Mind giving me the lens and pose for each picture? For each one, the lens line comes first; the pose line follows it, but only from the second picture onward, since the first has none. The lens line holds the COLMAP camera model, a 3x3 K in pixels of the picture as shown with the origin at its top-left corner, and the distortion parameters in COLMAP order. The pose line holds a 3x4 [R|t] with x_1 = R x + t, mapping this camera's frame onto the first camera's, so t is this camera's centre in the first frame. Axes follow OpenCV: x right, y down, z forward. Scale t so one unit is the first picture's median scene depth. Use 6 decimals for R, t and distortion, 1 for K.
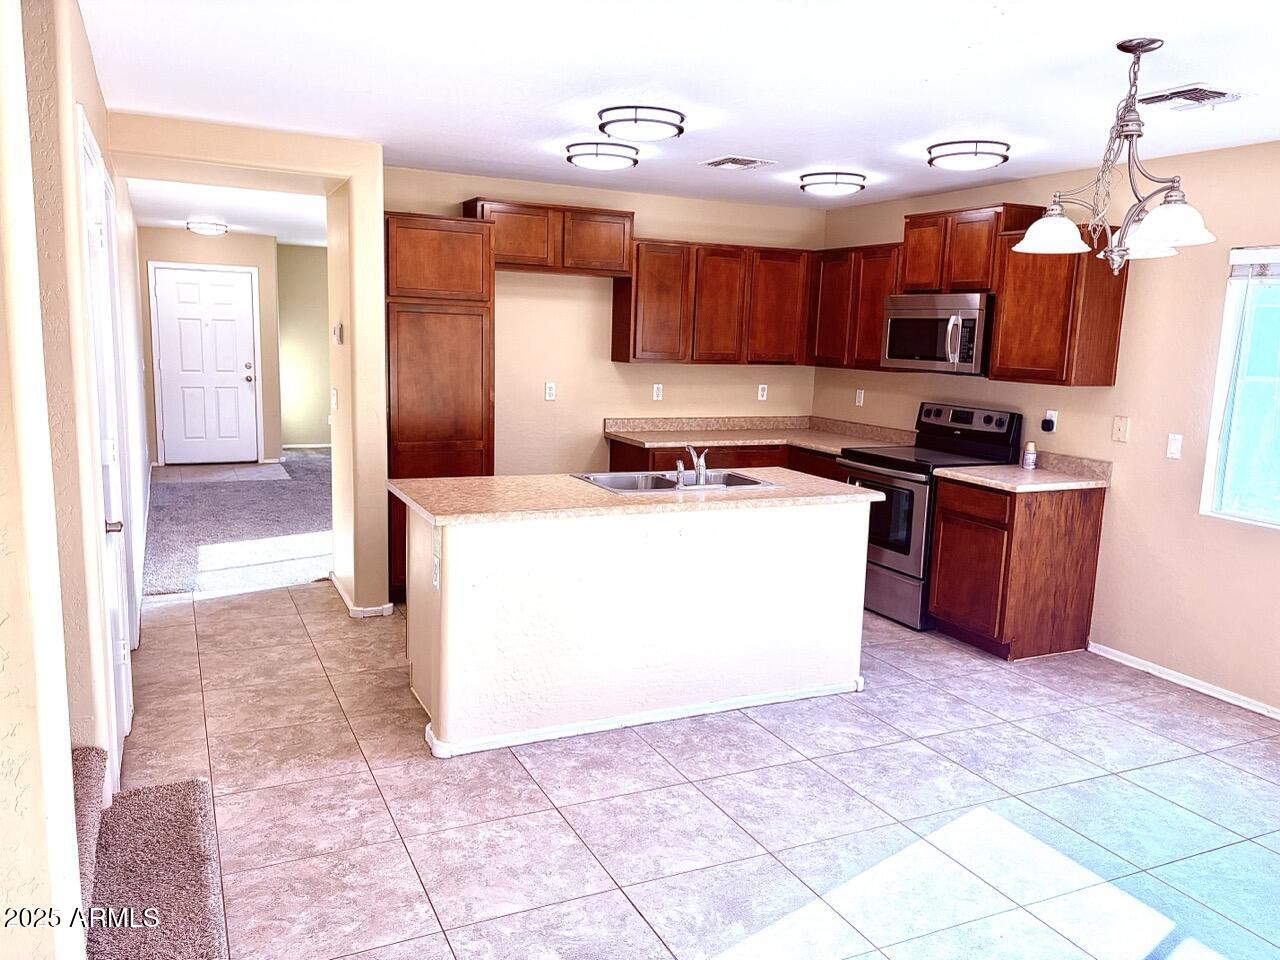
lens RADIAL K [[970.3, 0, 638.2], [0, 970.3, 483.7], [0, 0, 1]] dist [0.030370, 0.002921]
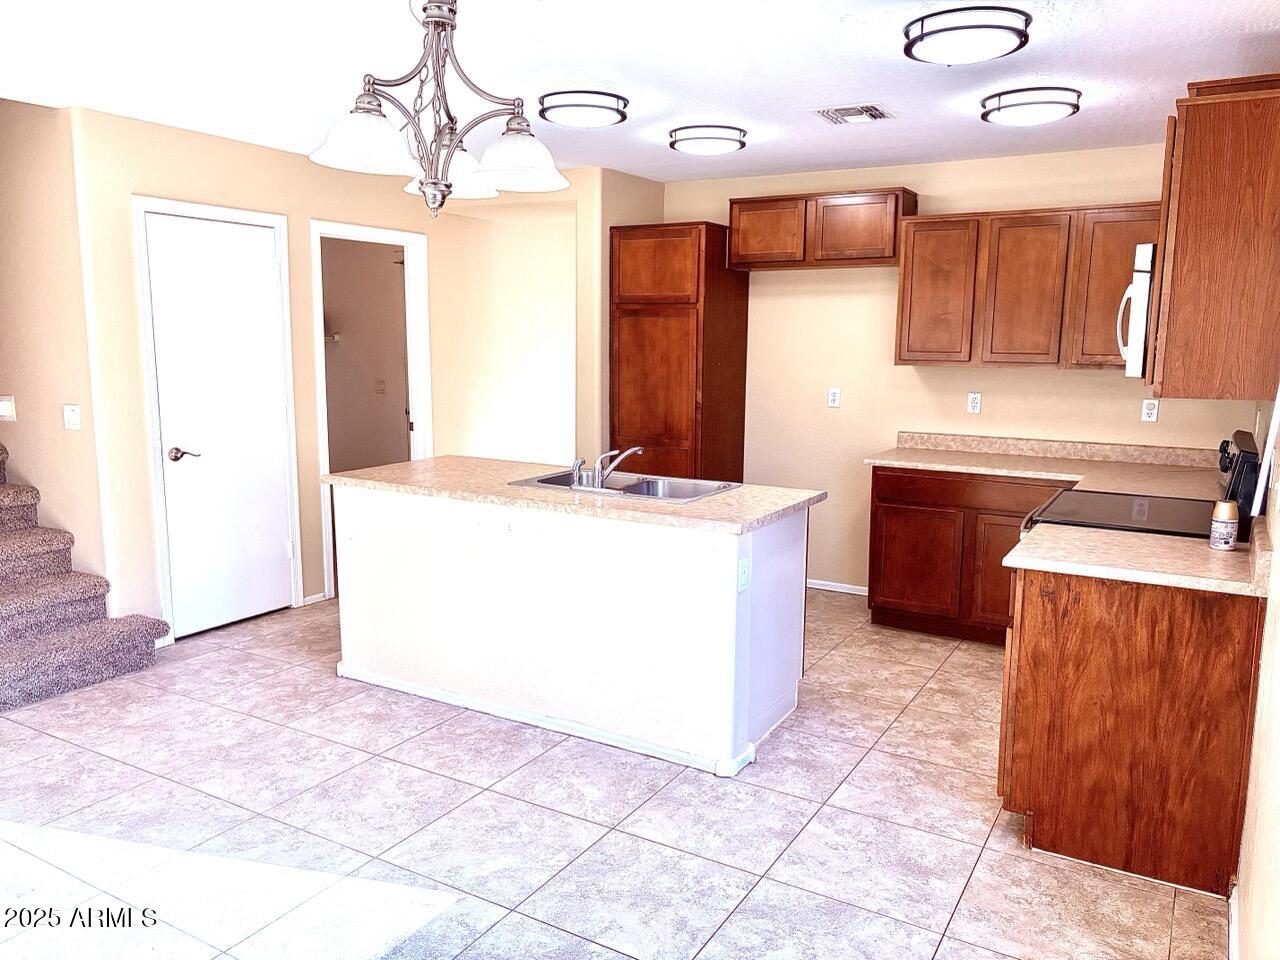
lens RADIAL K [[970.3, 0, 638.2], [0, 970.3, 483.7], [0, 0, 1]] dist [0.030370, 0.002921]
pose [[0.552213, 0.098970, -0.827808, 0.719393], [-0.118395, 0.992175, 0.039642, -0.037251], [0.825254, 0.076118, 0.559609, 0.435603]]
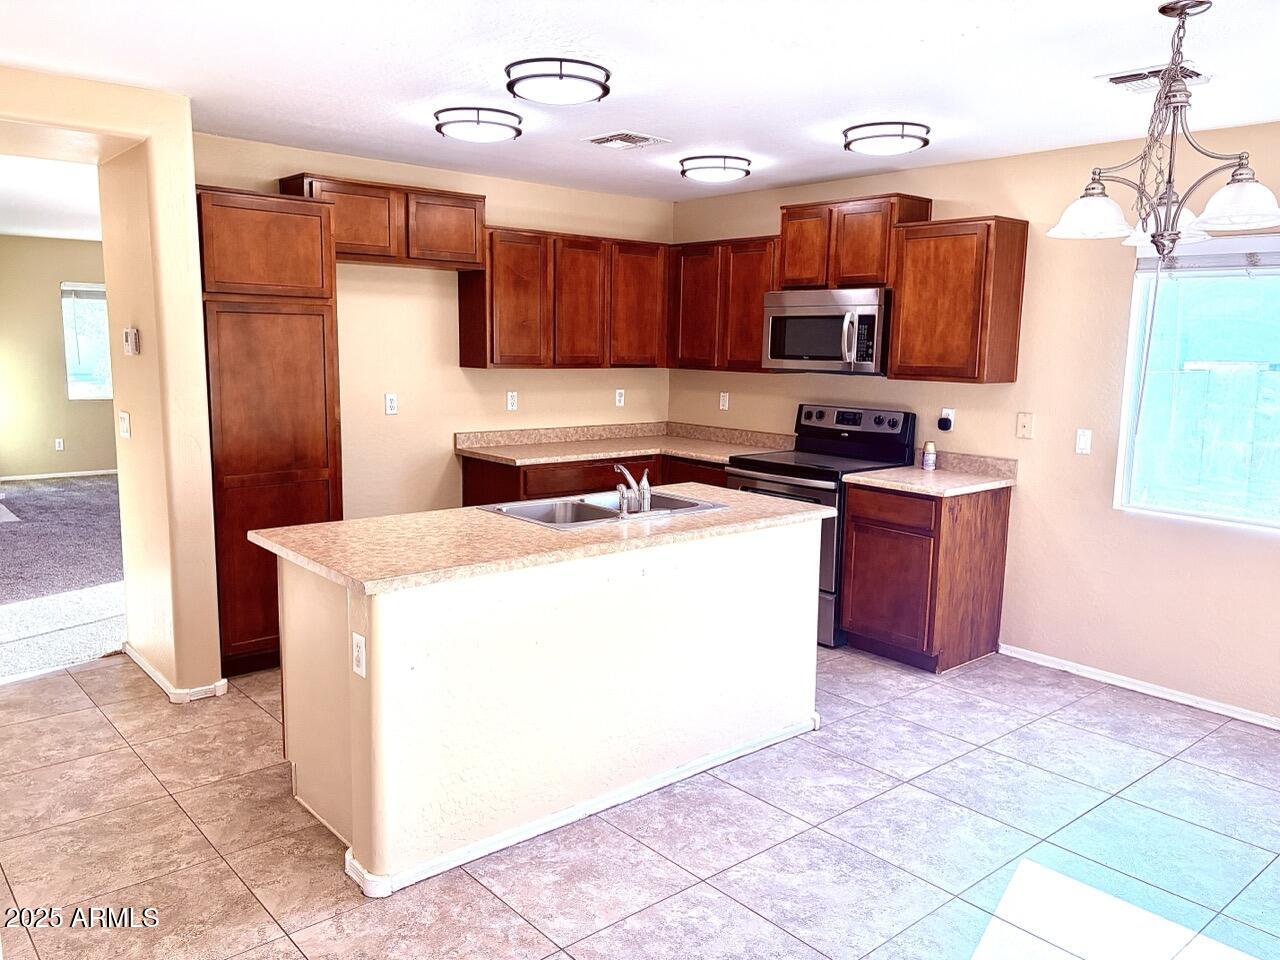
lens RADIAL K [[974.2, 0, 640.0], [0, 974.2, 480.0], [0, 0, 1]] dist [0.027952, 0.002257]
pose [[0.965064, -0.052747, 0.256649, -0.132480], [0.054088, 0.998534, 0.001834, -0.023871], [-0.256370, 0.012112, 0.966503, 0.148205]]
